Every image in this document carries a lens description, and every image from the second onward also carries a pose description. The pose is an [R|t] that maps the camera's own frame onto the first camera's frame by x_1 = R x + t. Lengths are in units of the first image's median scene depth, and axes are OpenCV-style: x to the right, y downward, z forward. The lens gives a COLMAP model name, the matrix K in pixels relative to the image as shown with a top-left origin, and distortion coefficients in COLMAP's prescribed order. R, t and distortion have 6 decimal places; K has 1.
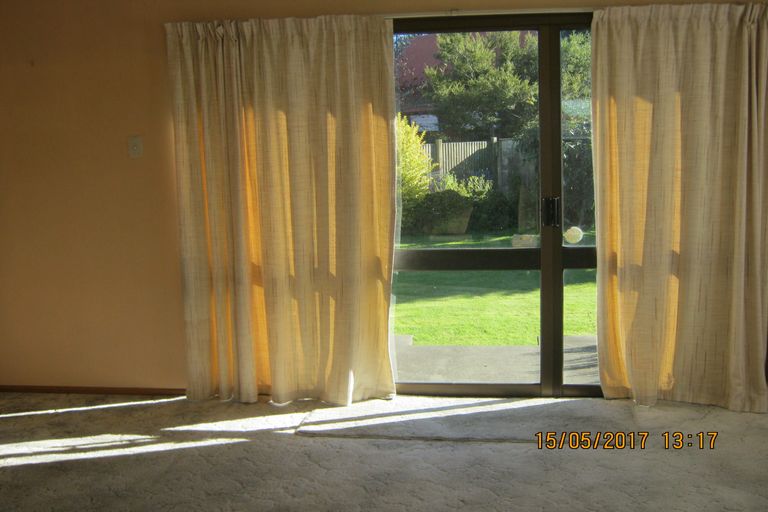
lens RADIAL K [[848.0, 0, 383.0], [0, 848.0, 257.5], [0, 0, 1]] dist [-0.089513, 0.000000]
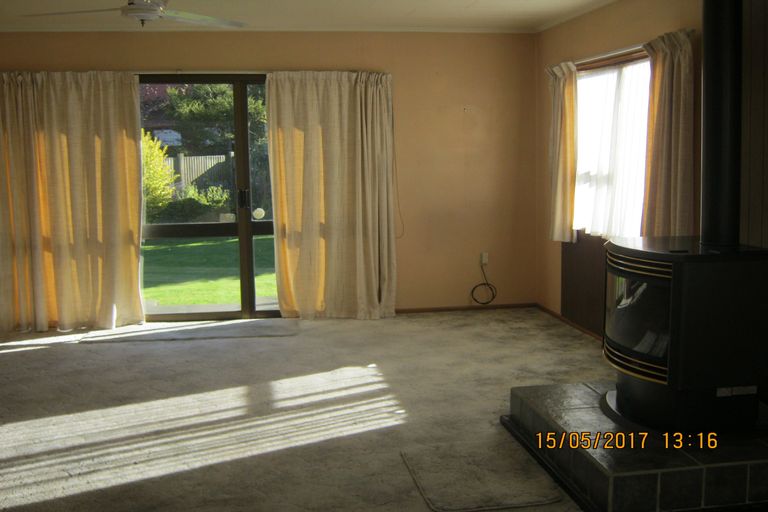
lens RADIAL K [[848.0, 0, 383.8], [0, 848.0, 256.7], [0, 0, 1]] dist [-0.089513, 0.000000]
pose [[0.956488, -0.022055, 0.290937, -0.012068], [0.027369, 0.999524, -0.014209, 0.083127], [-0.290485, 0.021553, 0.956637, -0.580426]]
